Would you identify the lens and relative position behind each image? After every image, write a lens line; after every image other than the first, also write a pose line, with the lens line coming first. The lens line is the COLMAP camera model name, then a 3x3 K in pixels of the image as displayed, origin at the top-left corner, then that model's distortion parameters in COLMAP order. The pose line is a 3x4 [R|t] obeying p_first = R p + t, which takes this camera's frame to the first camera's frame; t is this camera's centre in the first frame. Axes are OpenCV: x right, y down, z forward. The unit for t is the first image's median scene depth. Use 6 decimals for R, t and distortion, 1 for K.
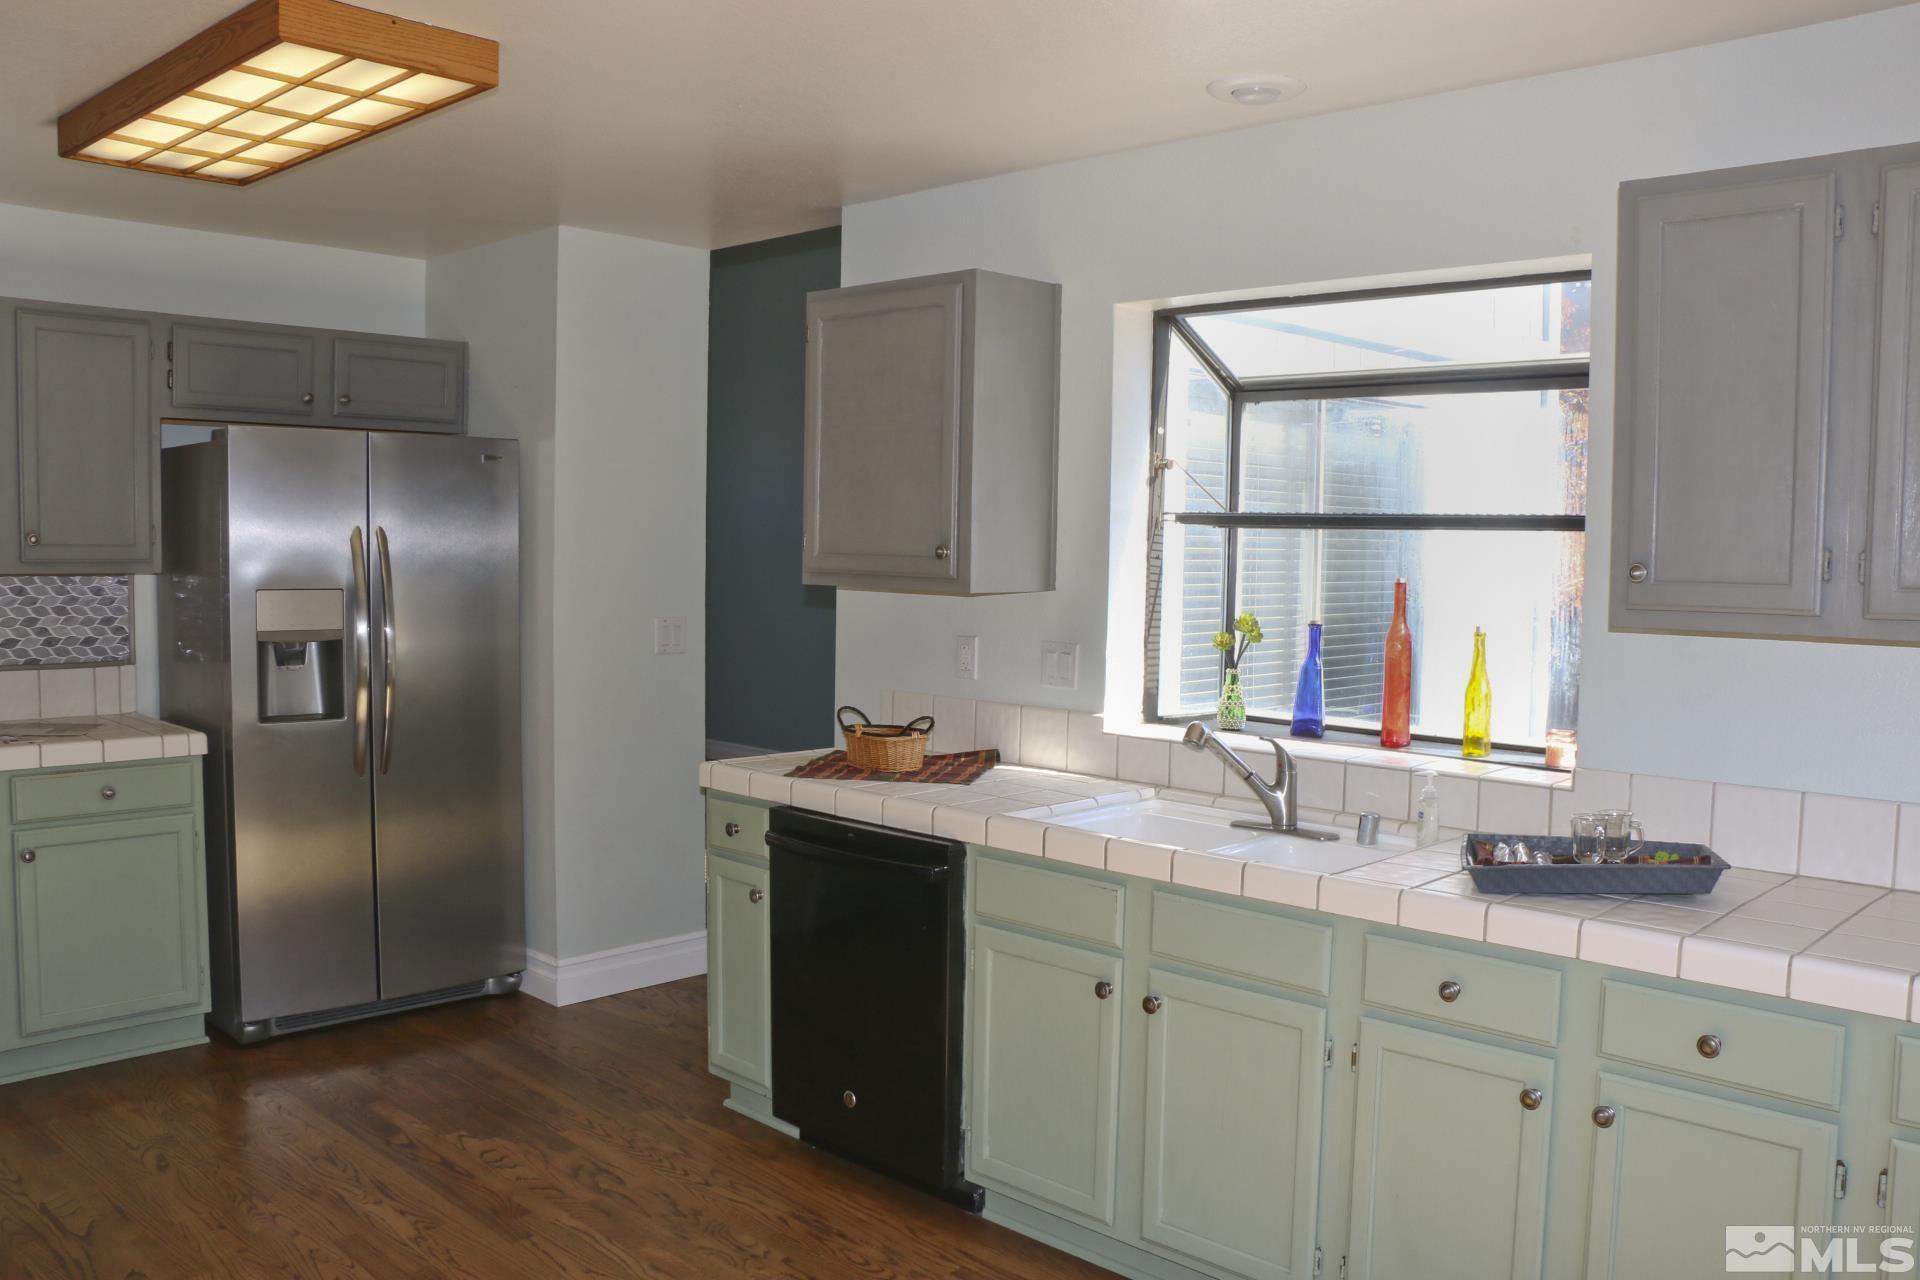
lens RADIAL K [[1542.0, 0, 960.0], [0, 1542.0, 640.0], [0, 0, 1]] dist [-0.171498, 0.151681]
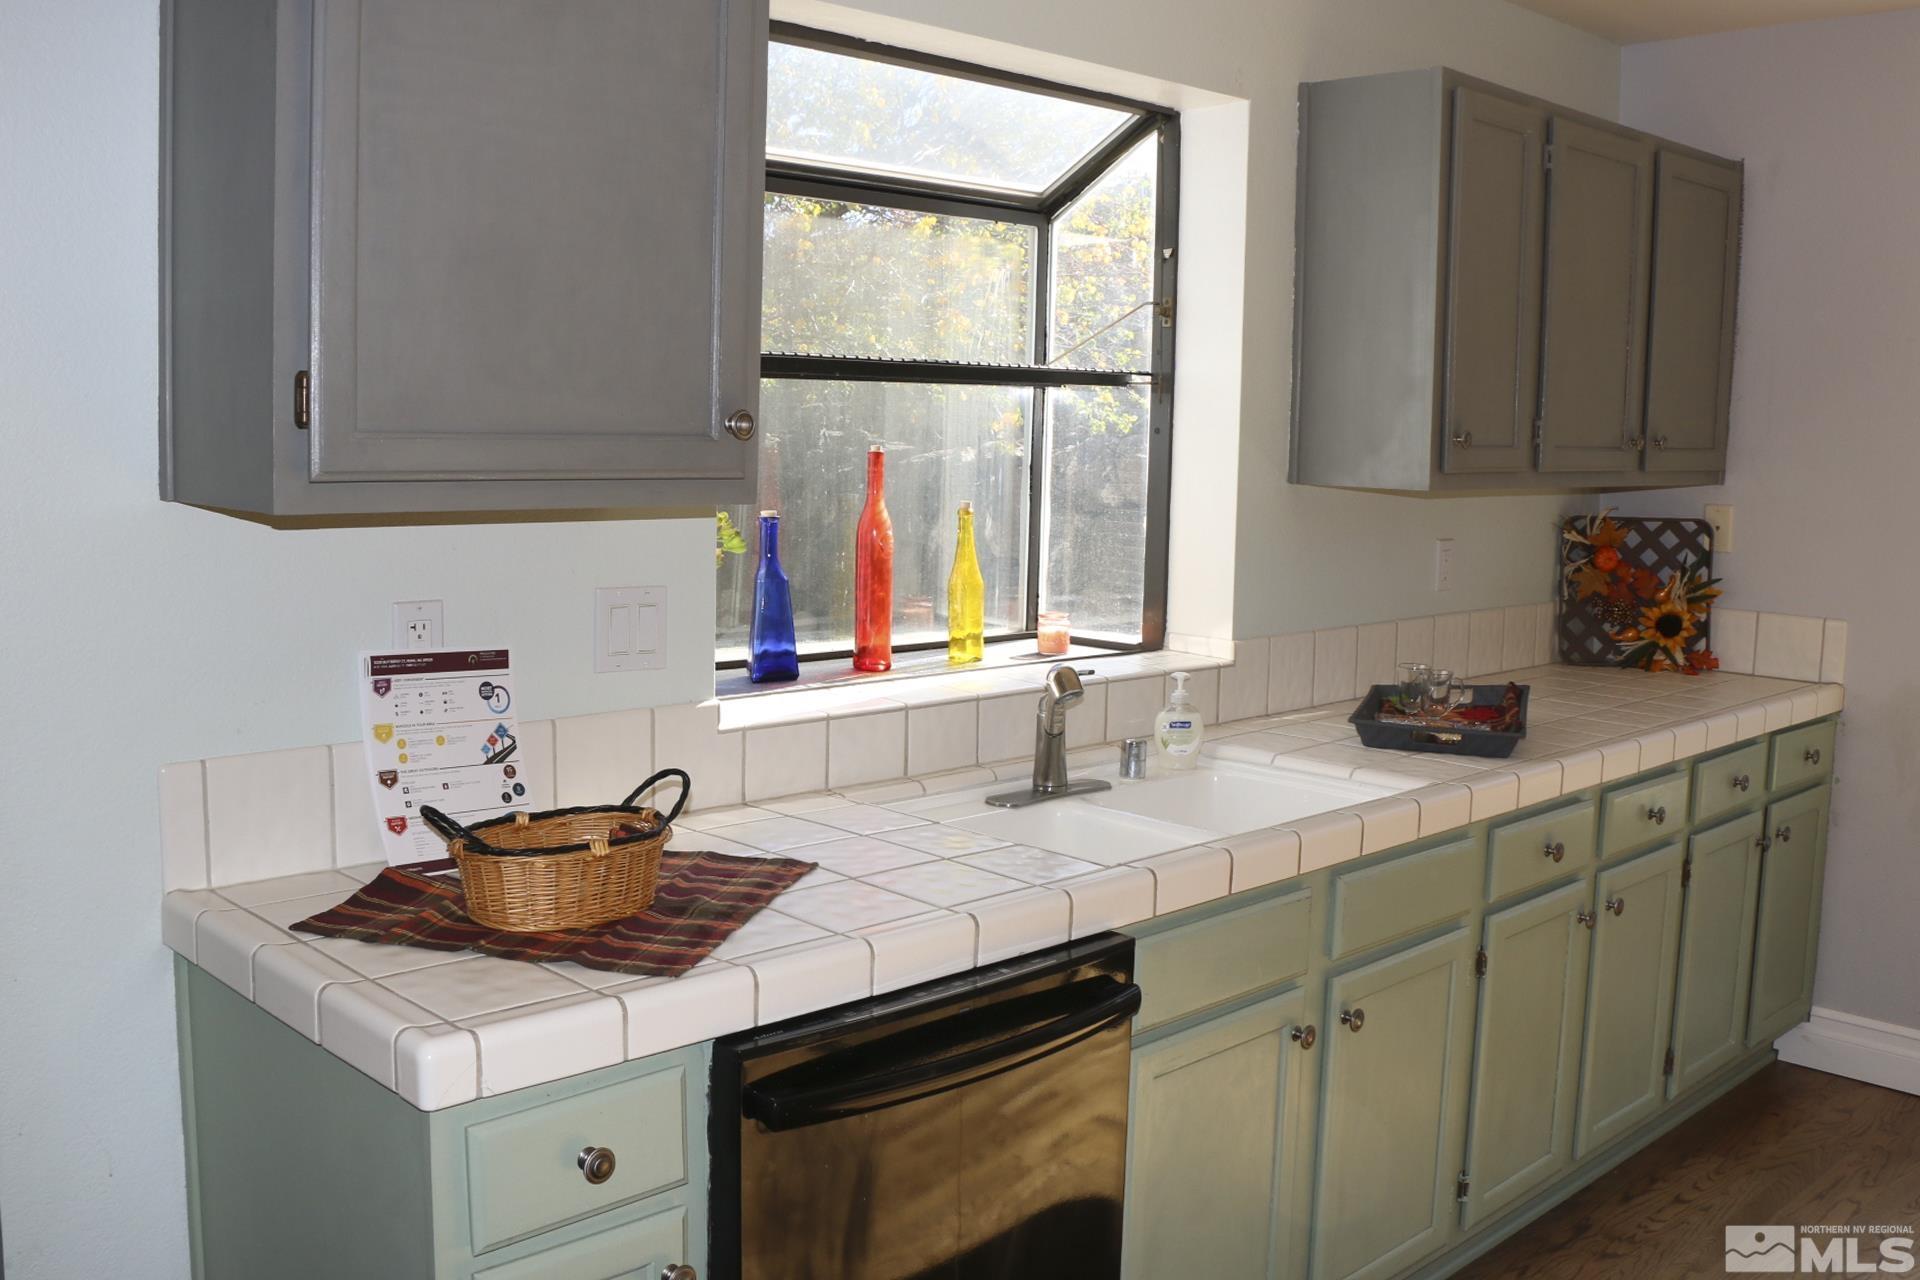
lens RADIAL K [[1542.0, 0, 960.0], [0, 1542.0, 640.0], [0, 0, 1]] dist [-0.171498, 0.151681]
pose [[0.107834, -0.154250, 0.982130, -0.497337], [0.049782, 0.987489, 0.149626, -0.061556], [-0.992922, 0.032758, 0.114164, 0.875547]]
